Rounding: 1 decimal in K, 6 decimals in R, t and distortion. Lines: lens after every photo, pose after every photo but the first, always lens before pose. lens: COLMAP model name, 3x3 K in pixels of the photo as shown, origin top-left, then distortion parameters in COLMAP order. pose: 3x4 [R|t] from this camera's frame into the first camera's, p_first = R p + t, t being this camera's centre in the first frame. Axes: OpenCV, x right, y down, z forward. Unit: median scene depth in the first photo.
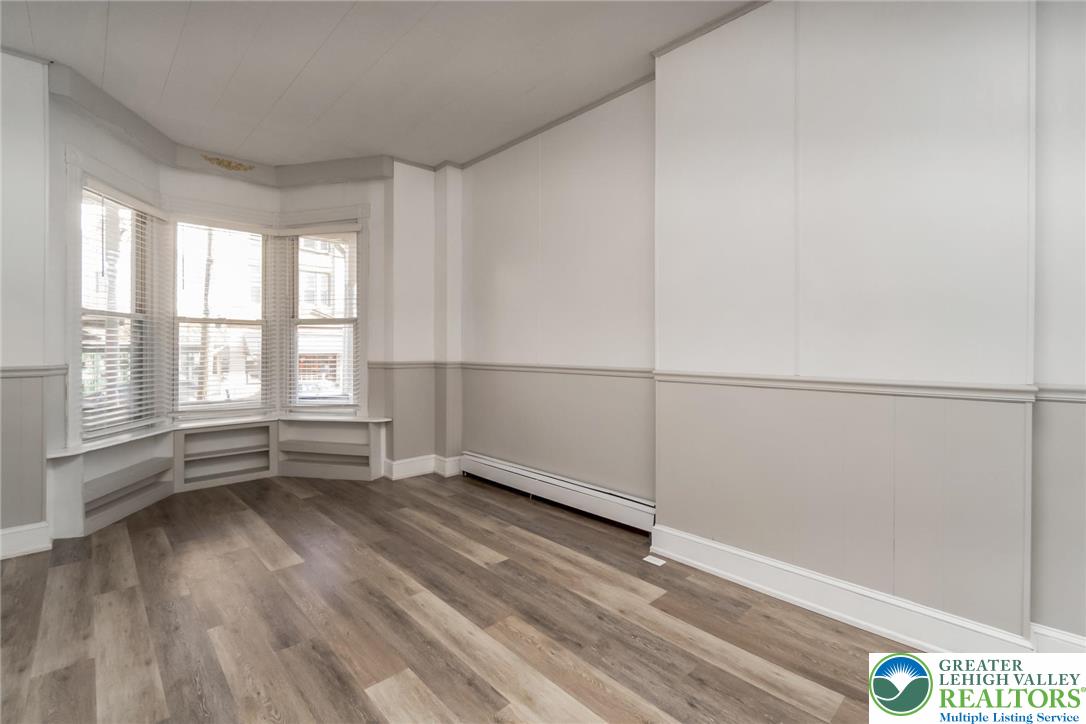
lens RADIAL K [[478.8, 0, 539.3], [0, 478.8, 341.4], [0, 0, 1]] dist [-0.000809, -0.000038]
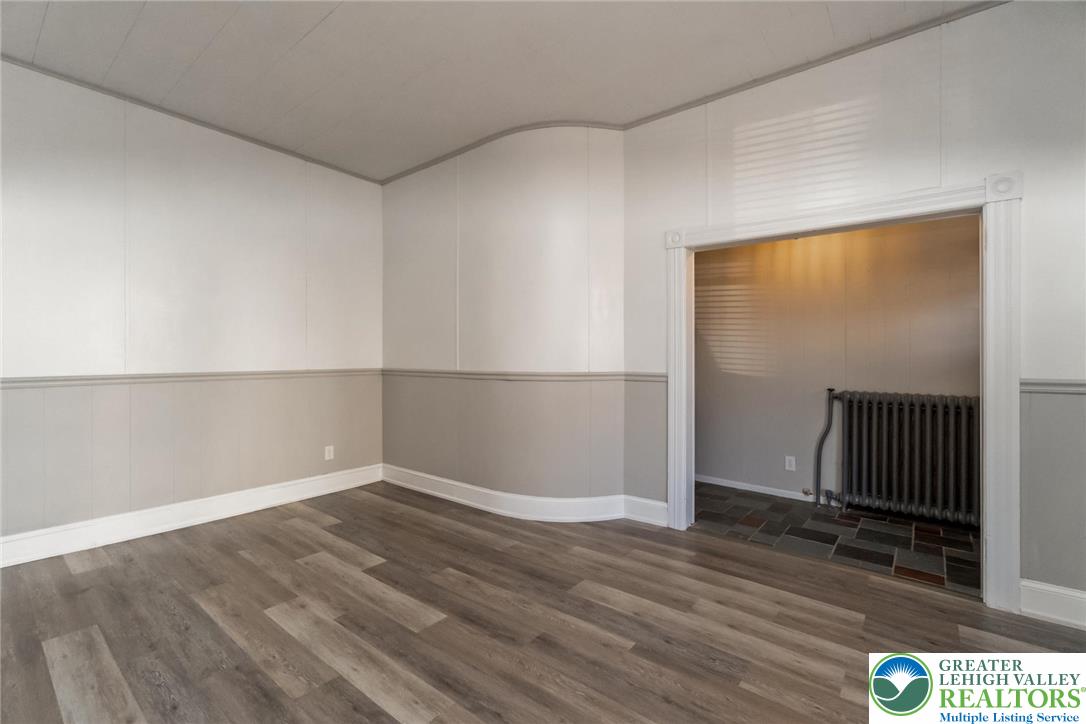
lens RADIAL K [[477.0, 0, 545.4], [0, 477.0, 358.0], [0, 0, 1]] dist [-0.000859, 0.000043]
pose [[-0.989734, -0.001885, -0.142907, -0.303216], [-0.001275, 0.999990, -0.004363, 0.017534], [0.142914, -0.004136, -0.989727, 1.598232]]
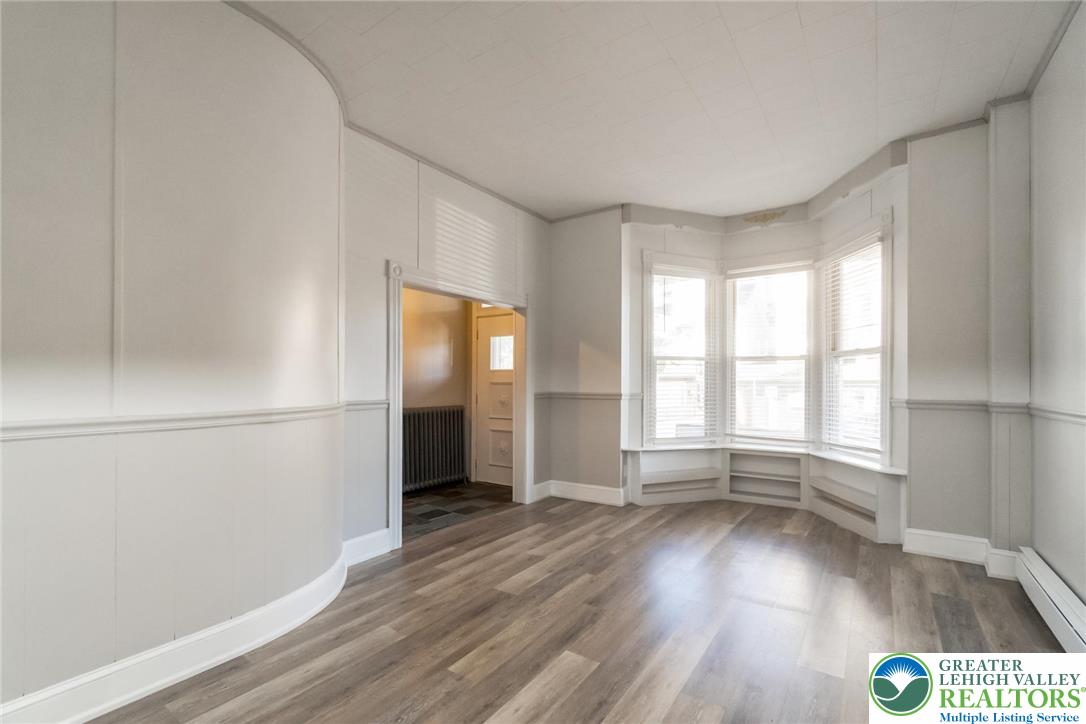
lens RADIAL K [[482.7, 0, 542.8], [0, 482.7, 375.5], [0, 0, 1]] dist [-0.001263, 0.000057]
pose [[0.208601, -0.014994, -0.977886, 0.605038], [0.013600, 0.999830, -0.012429, 0.009656], [0.977906, -0.010706, 0.208769, 0.465194]]
